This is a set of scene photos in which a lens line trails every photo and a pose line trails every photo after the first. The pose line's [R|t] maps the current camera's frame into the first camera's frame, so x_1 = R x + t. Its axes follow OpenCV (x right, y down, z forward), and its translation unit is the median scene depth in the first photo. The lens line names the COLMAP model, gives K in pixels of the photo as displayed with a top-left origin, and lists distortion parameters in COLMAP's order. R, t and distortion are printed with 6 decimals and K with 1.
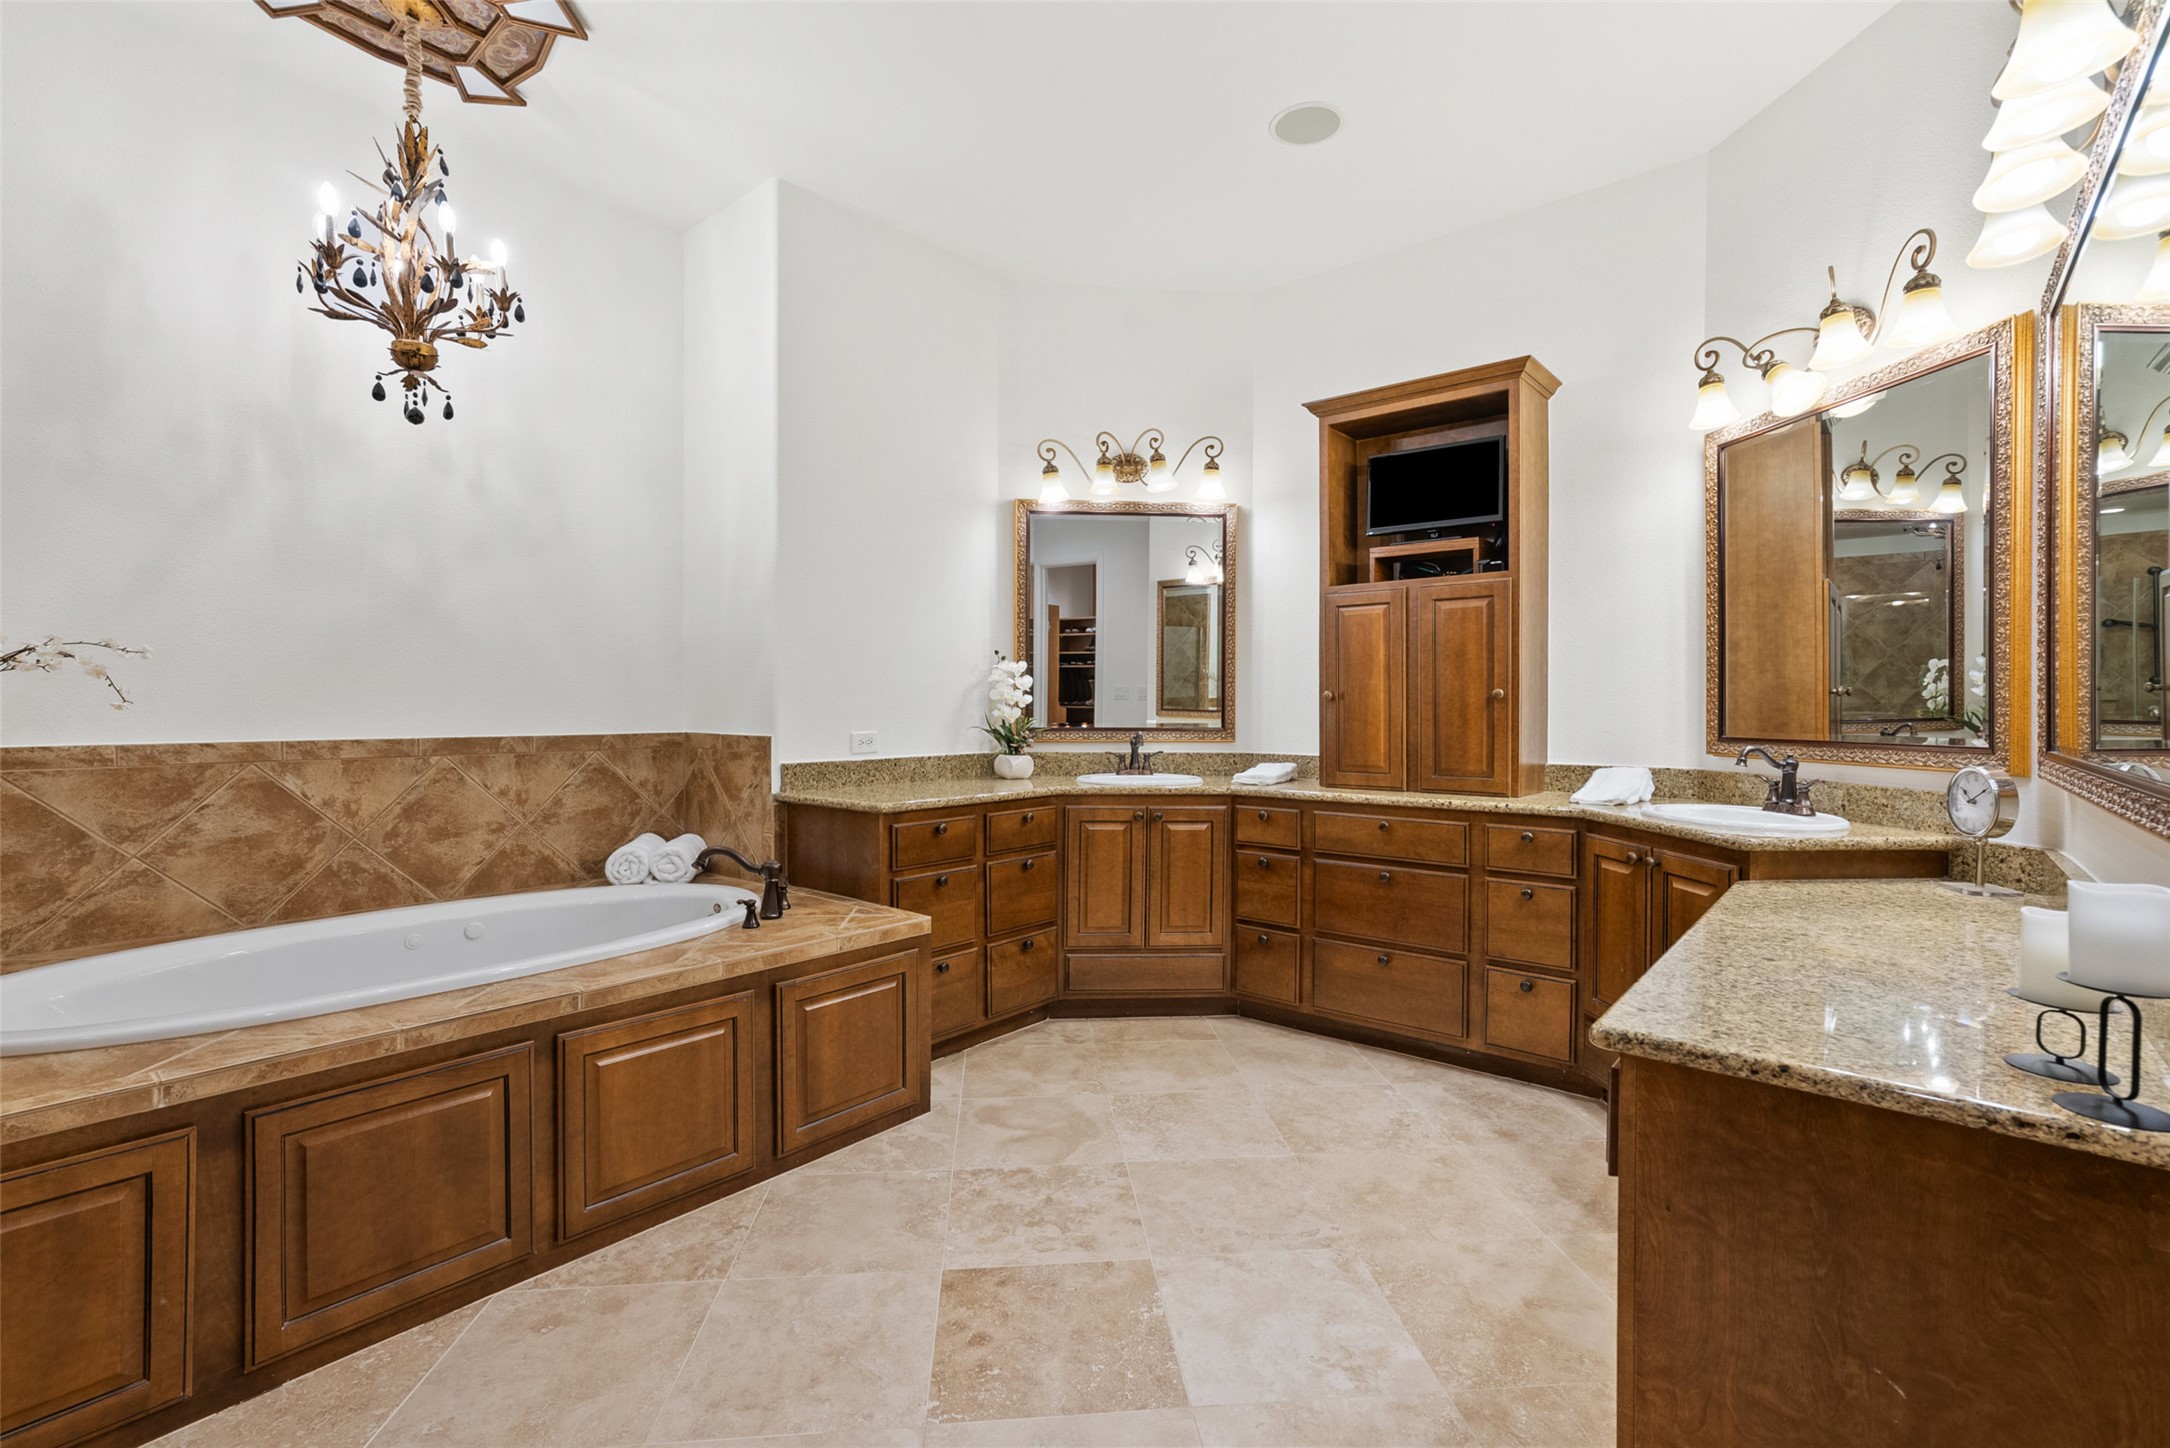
lens RADIAL K [[979.9, 0, 1086.0], [0, 979.9, 716.2], [0, 0, 1]] dist [0.001448, 0.004516]
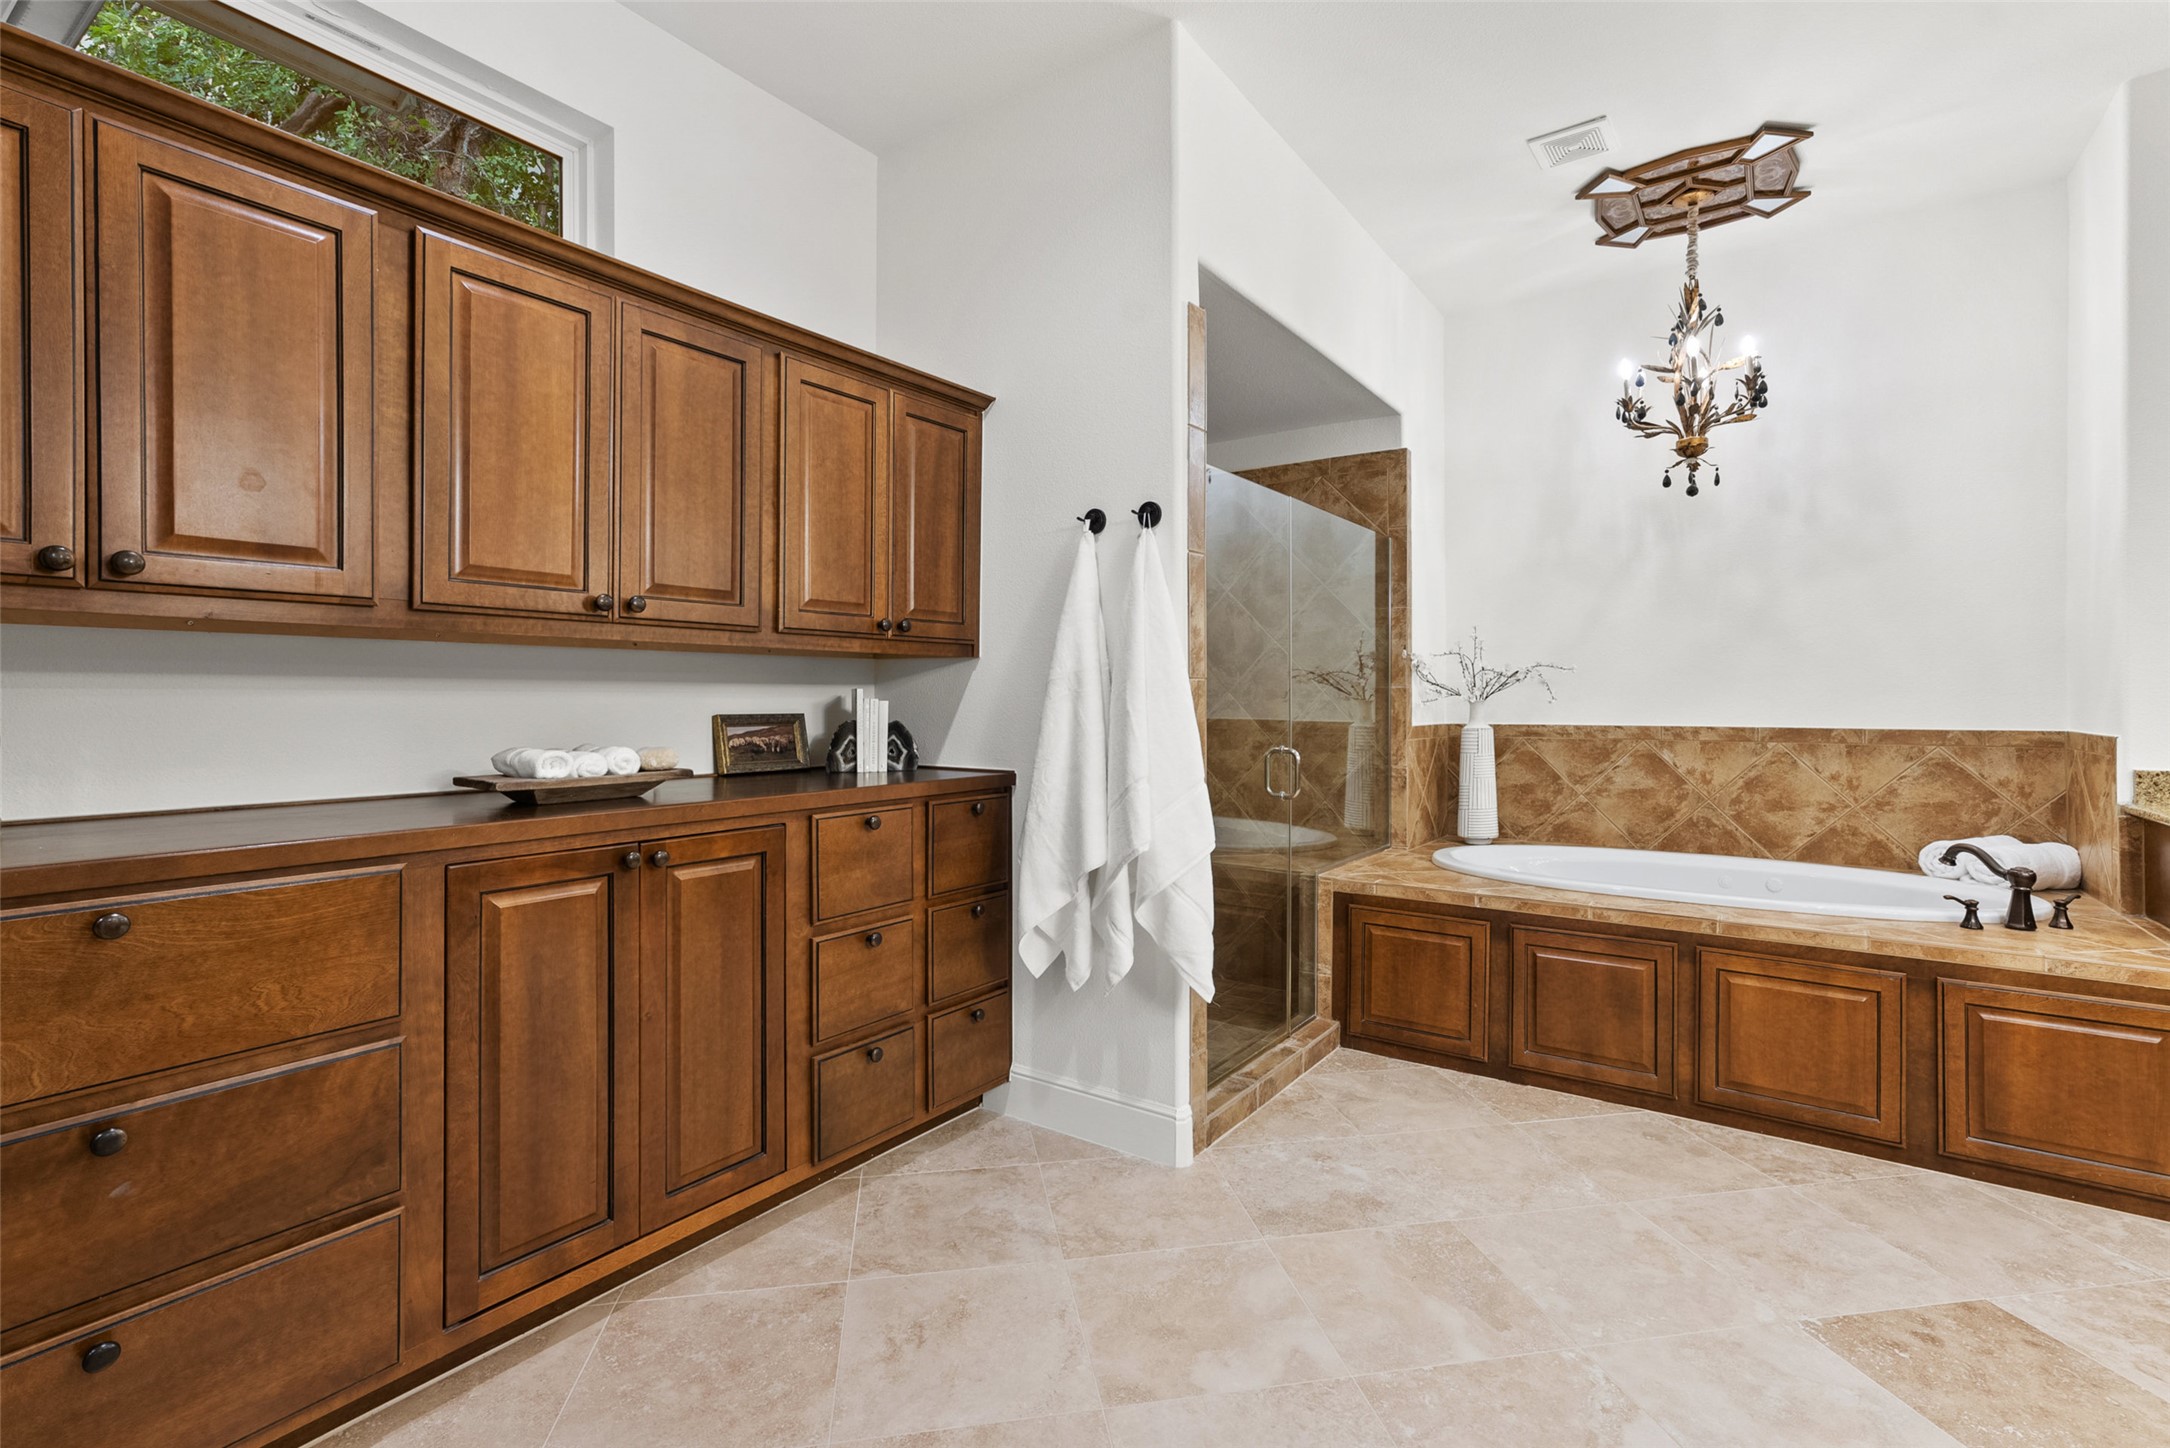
lens RADIAL K [[979.9, 0, 1083.2], [0, 979.9, 710.5], [0, 0, 1]] dist [0.001448, 0.004516]
pose [[0.073658, 0.006770, -0.997261, 0.559070], [-0.012806, 0.999901, 0.005842, 0.004898], [0.997201, 0.012340, 0.073737, 0.047086]]
